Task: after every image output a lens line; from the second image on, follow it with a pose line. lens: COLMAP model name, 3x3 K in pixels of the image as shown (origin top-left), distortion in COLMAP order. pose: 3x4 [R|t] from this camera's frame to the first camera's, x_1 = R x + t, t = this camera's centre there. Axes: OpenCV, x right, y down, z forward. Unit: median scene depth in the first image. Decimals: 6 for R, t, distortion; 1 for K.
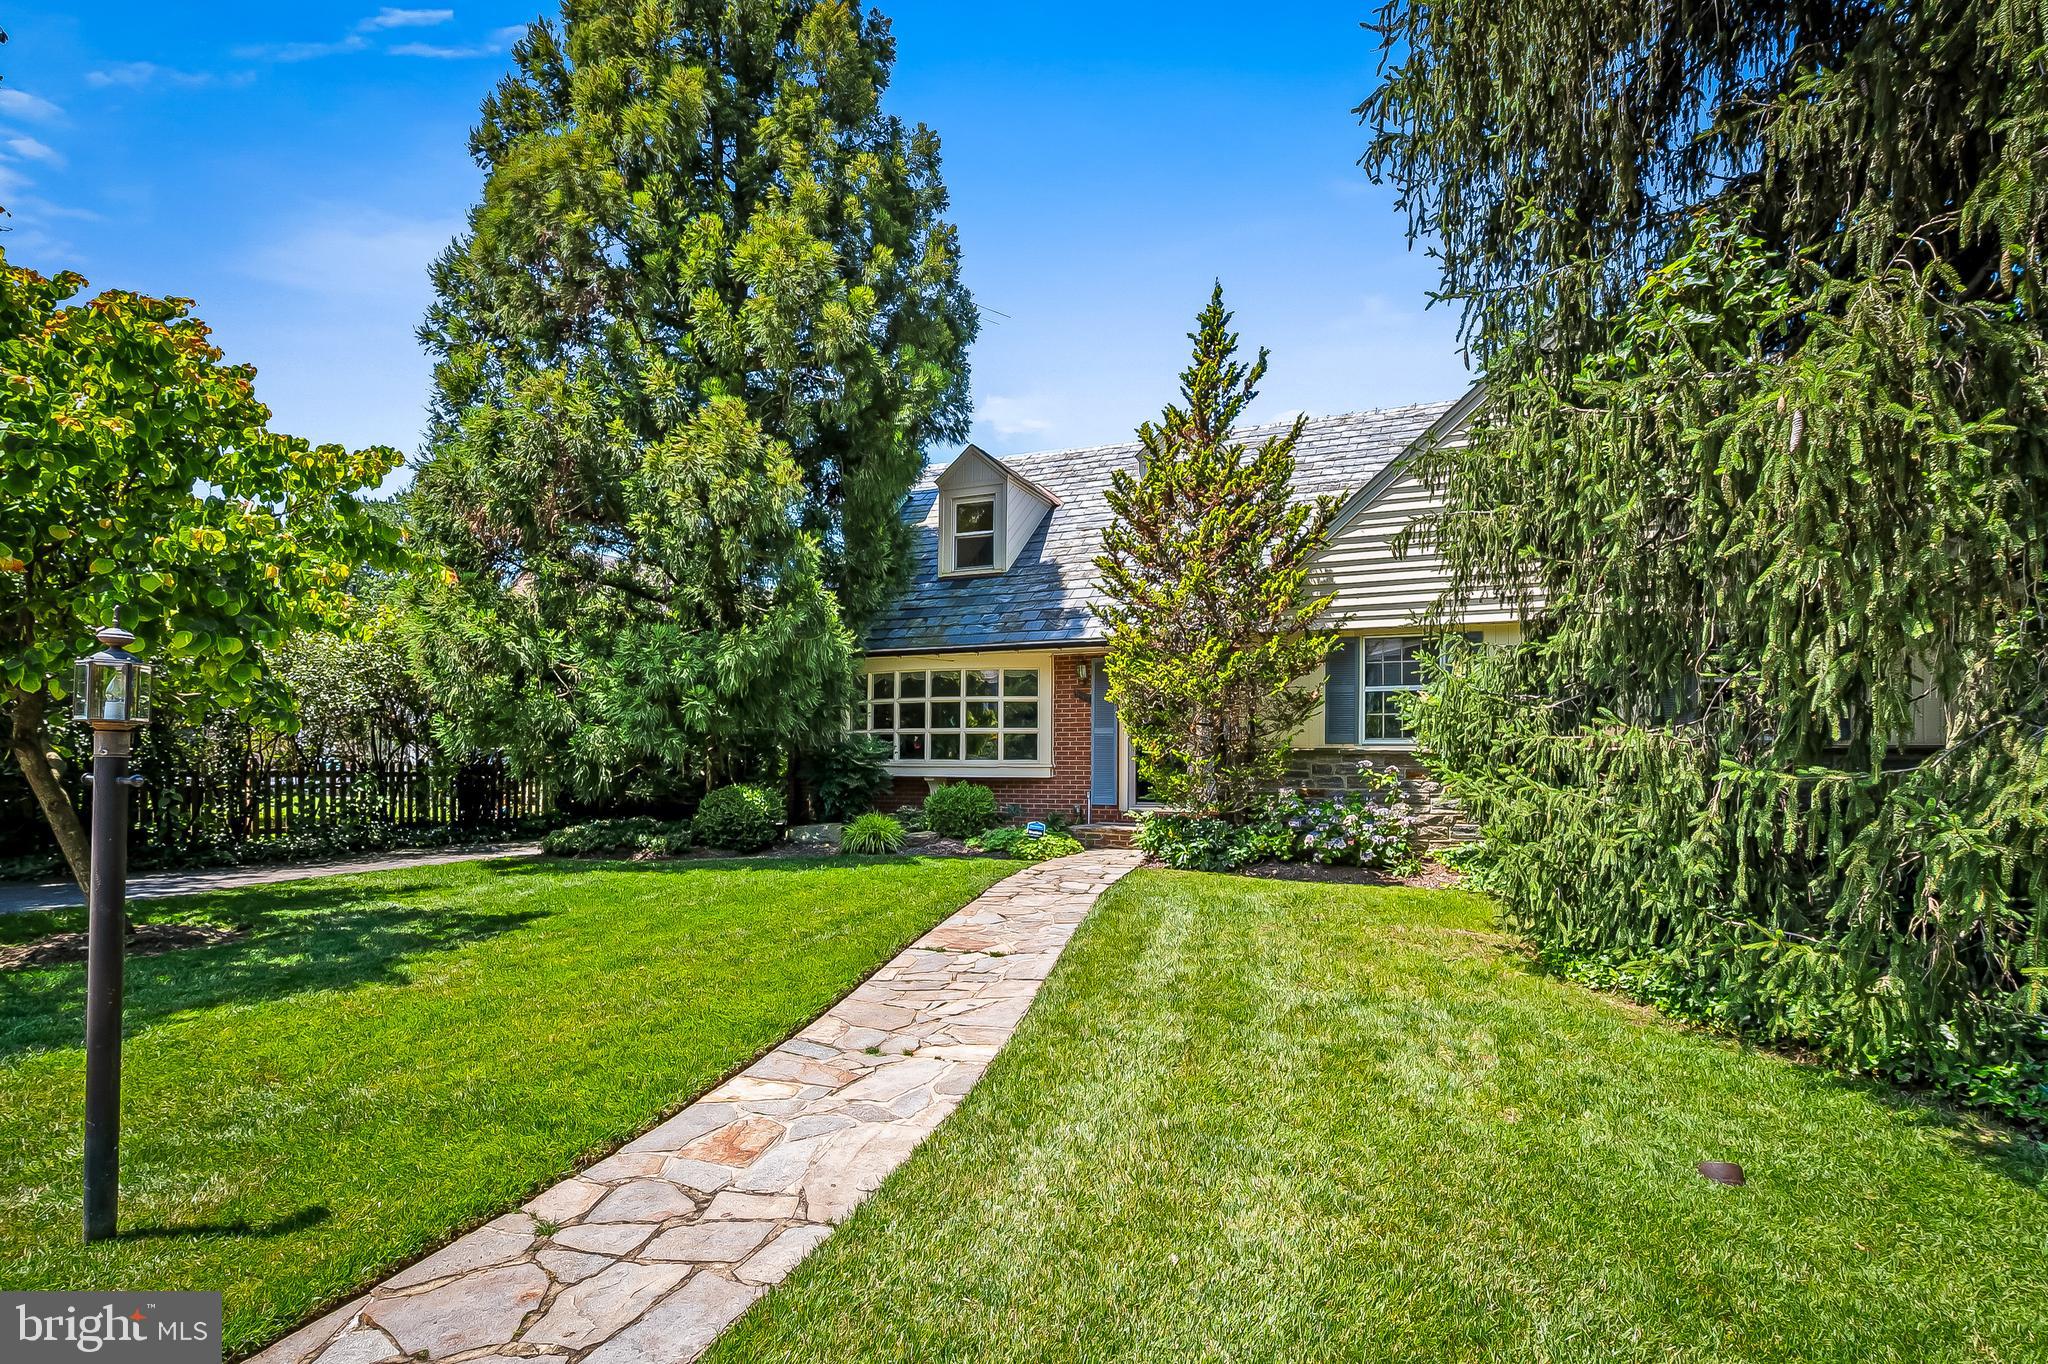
lens RADIAL K [[933.1, 0, 980.9], [0, 933.1, 723.7], [0, 0, 1]] dist [-0.003720, 0.000000]
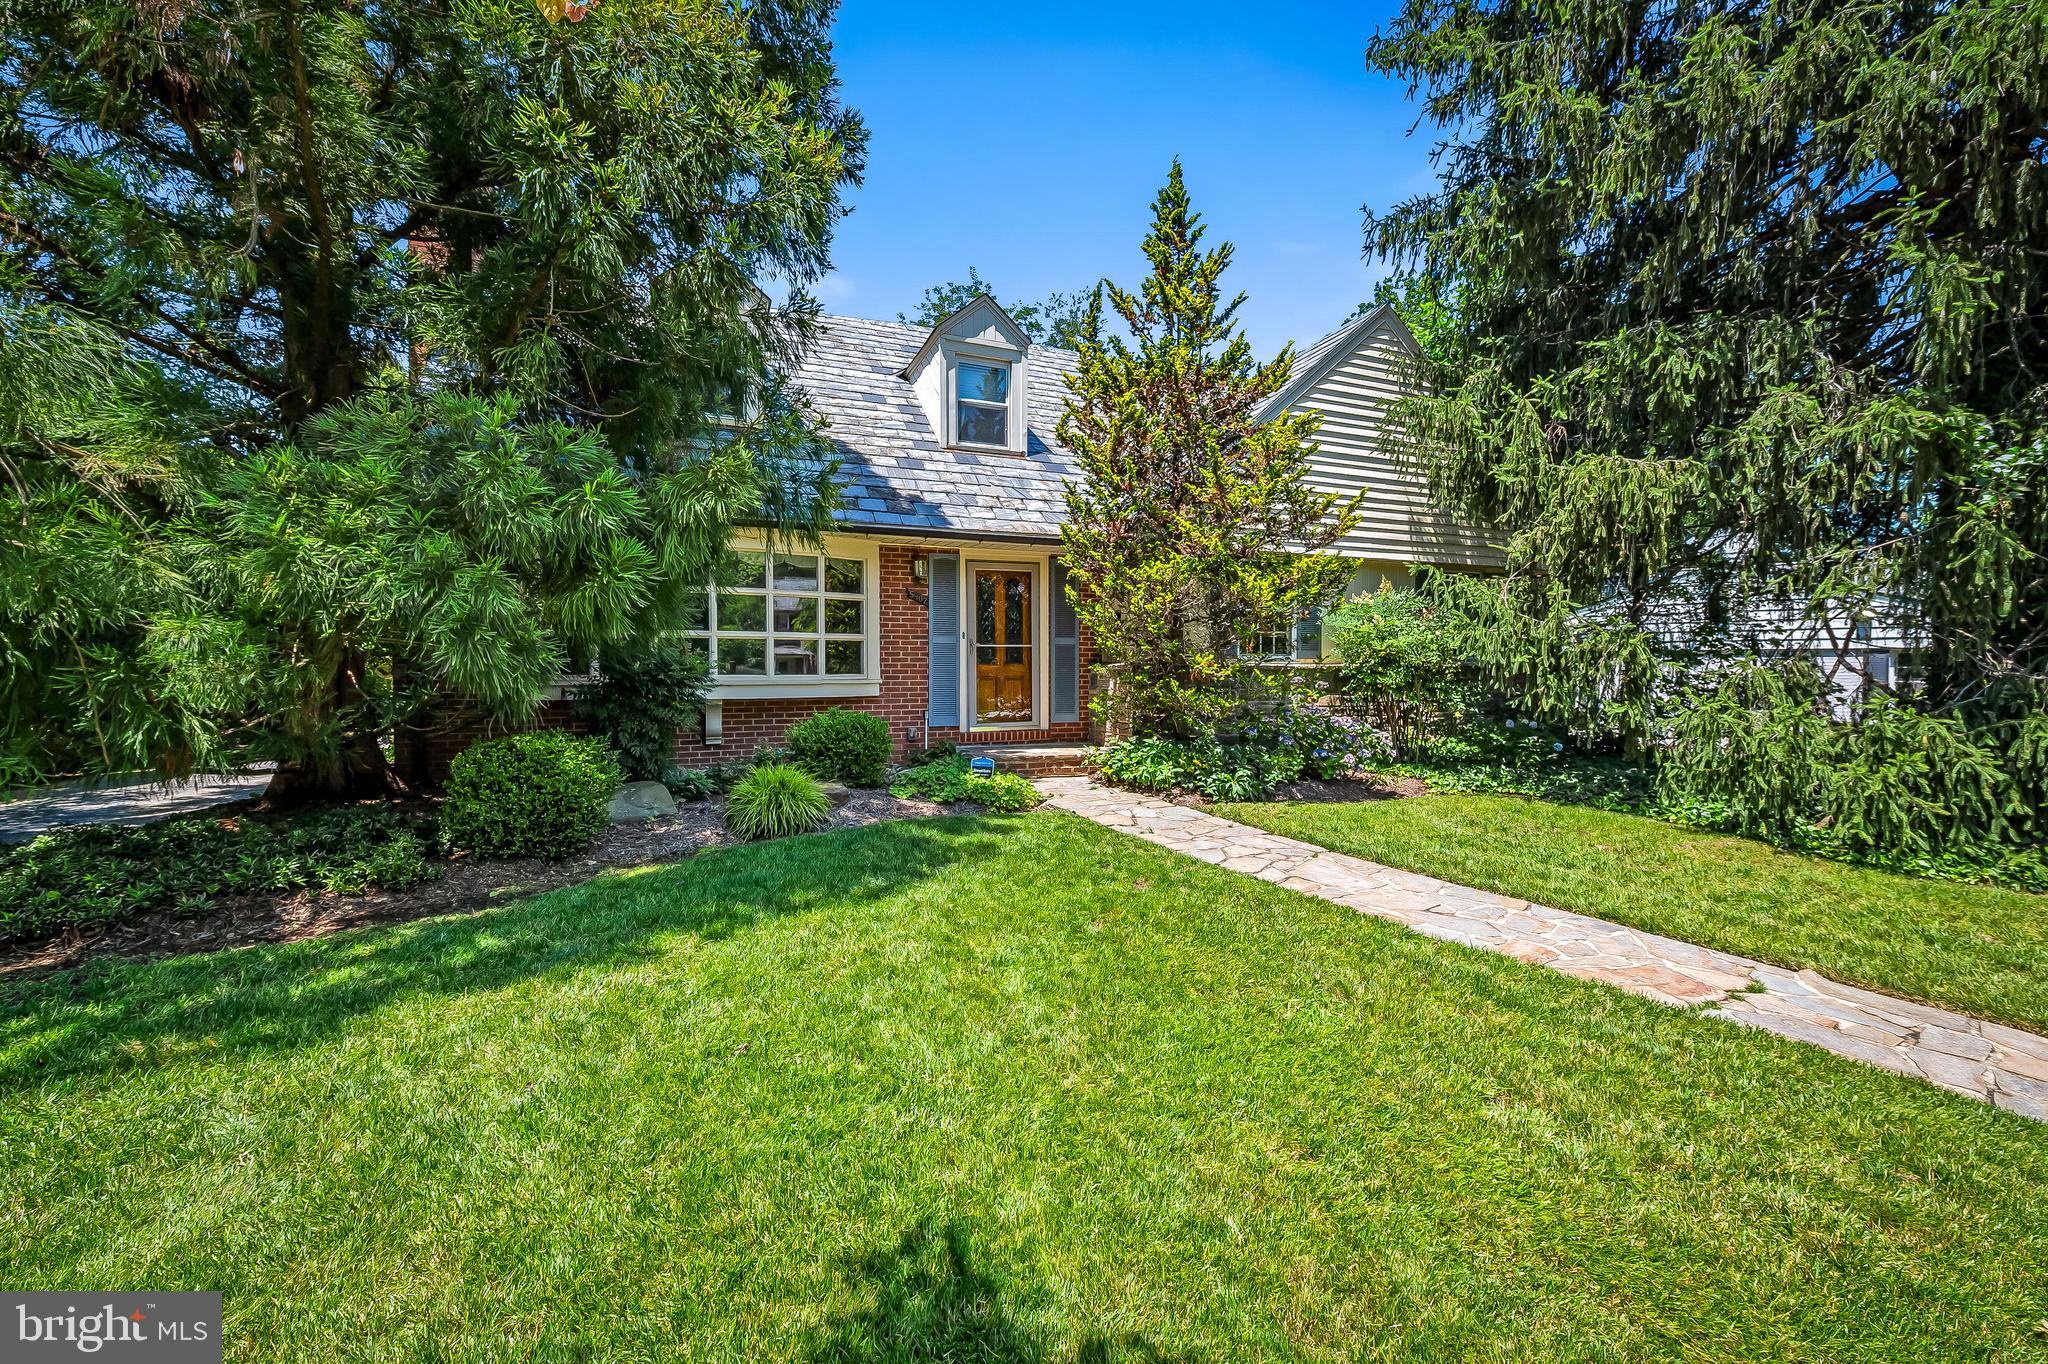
lens RADIAL K [[797.6, 0, 1018.2], [0, 797.6, 673.3], [0, 0, 1]] dist [-0.002980, -0.000125]
pose [[0.688635, -0.011131, 0.725022, -0.398526], [-0.034970, 0.998209, 0.048541, 0.000125], [-0.724264, -0.058781, 0.687013, 0.503855]]
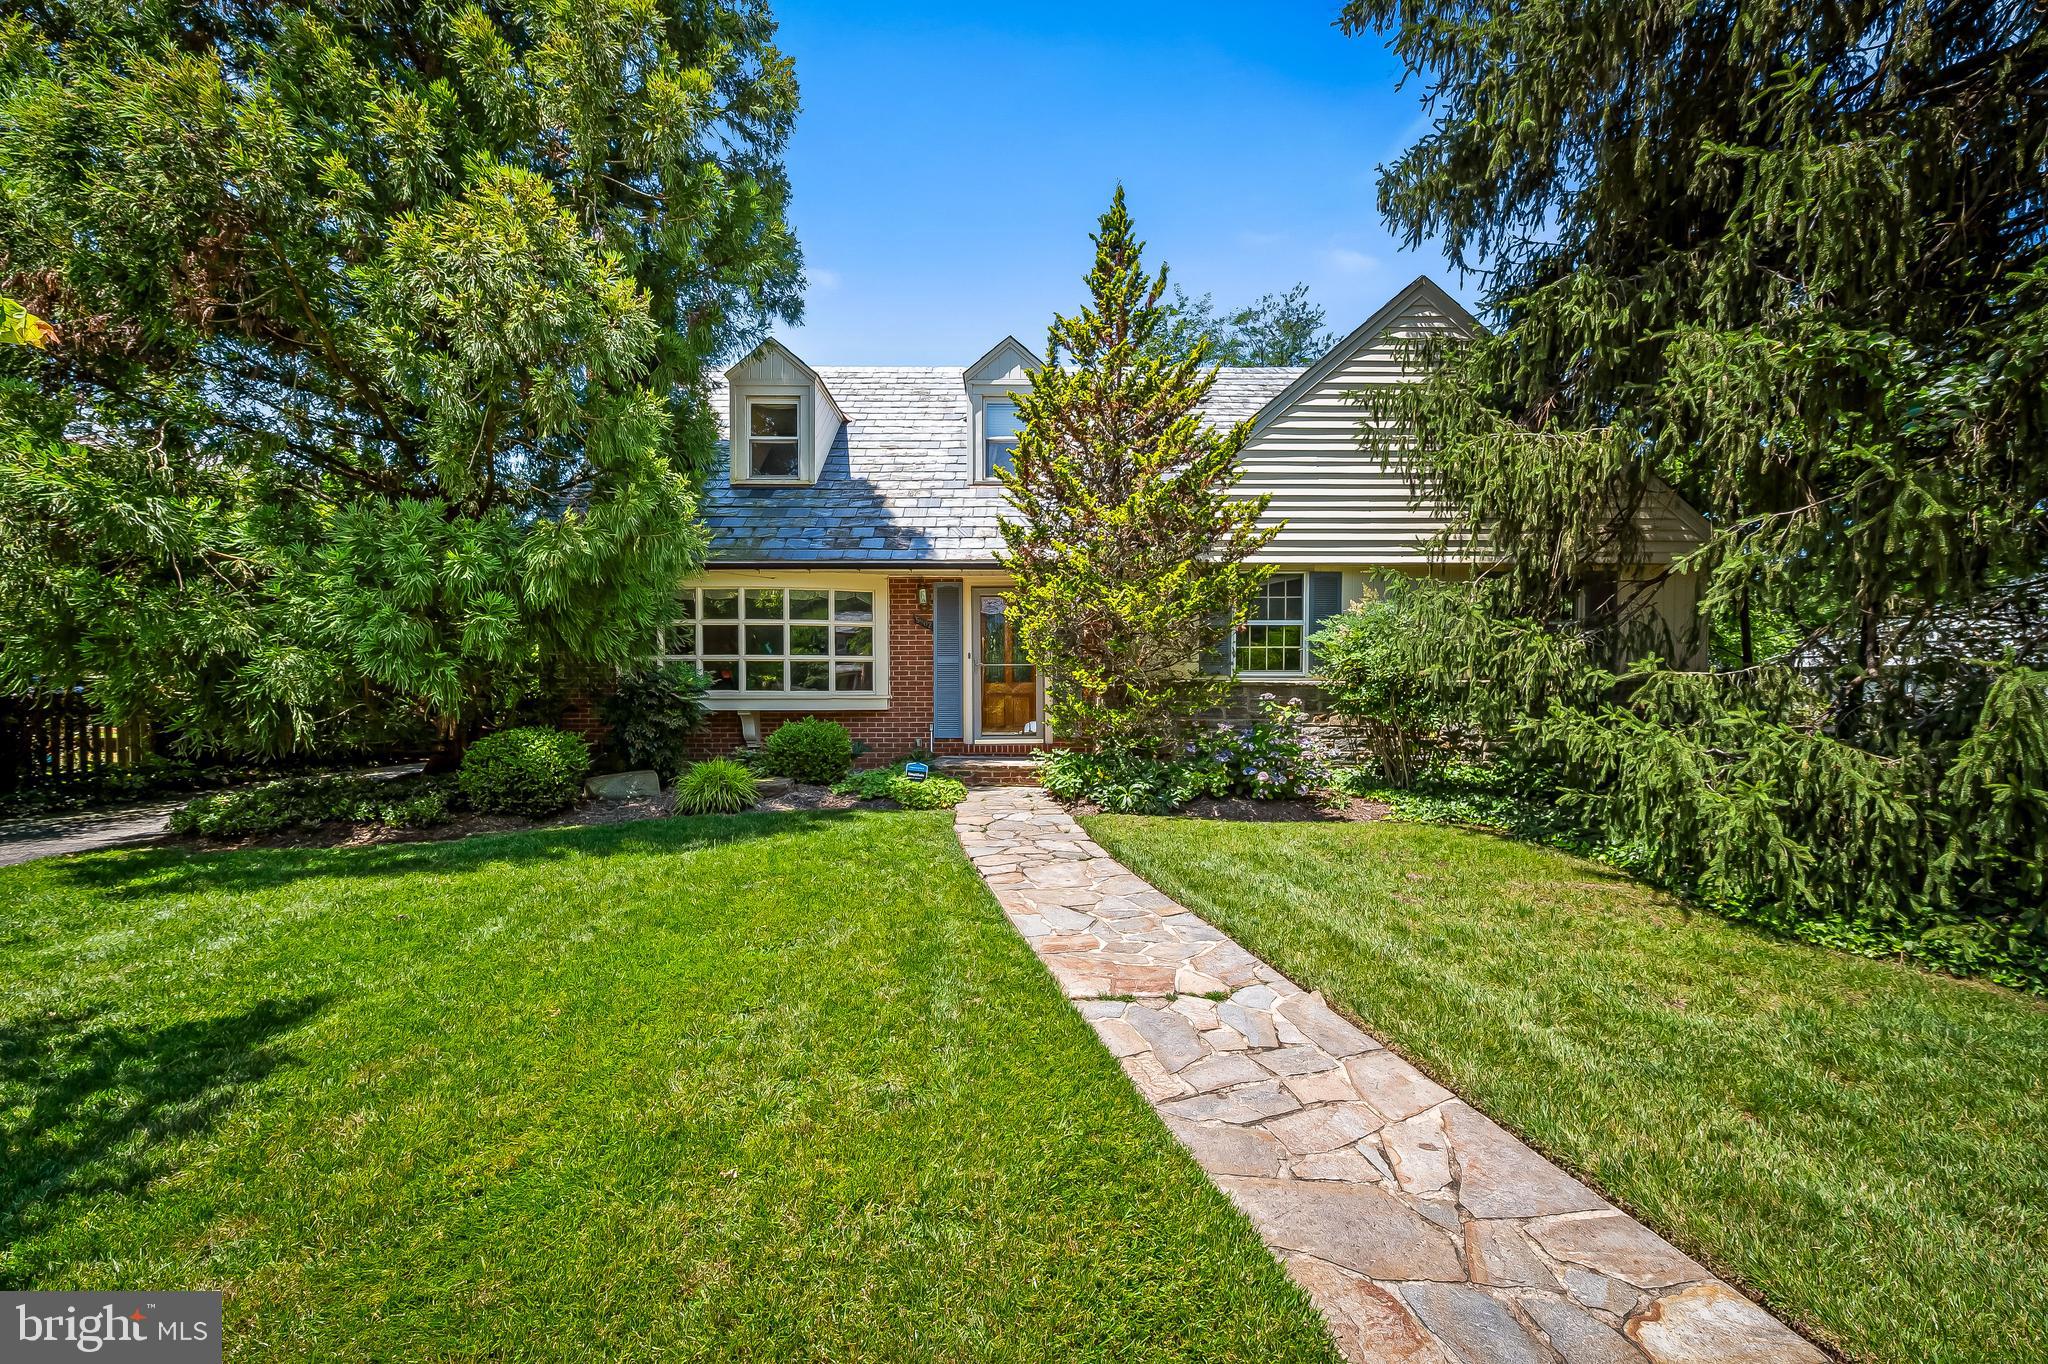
lens RADIAL K [[797.6, 0, 973.7], [0, 797.6, 690.1], [0, 0, 1]] dist [-0.002980, -0.000125]
pose [[0.913904, -0.007912, 0.405854, -0.194279], [-0.012599, 0.998776, 0.047840, -0.001150], [-0.405735, -0.048834, 0.912685, 0.280943]]
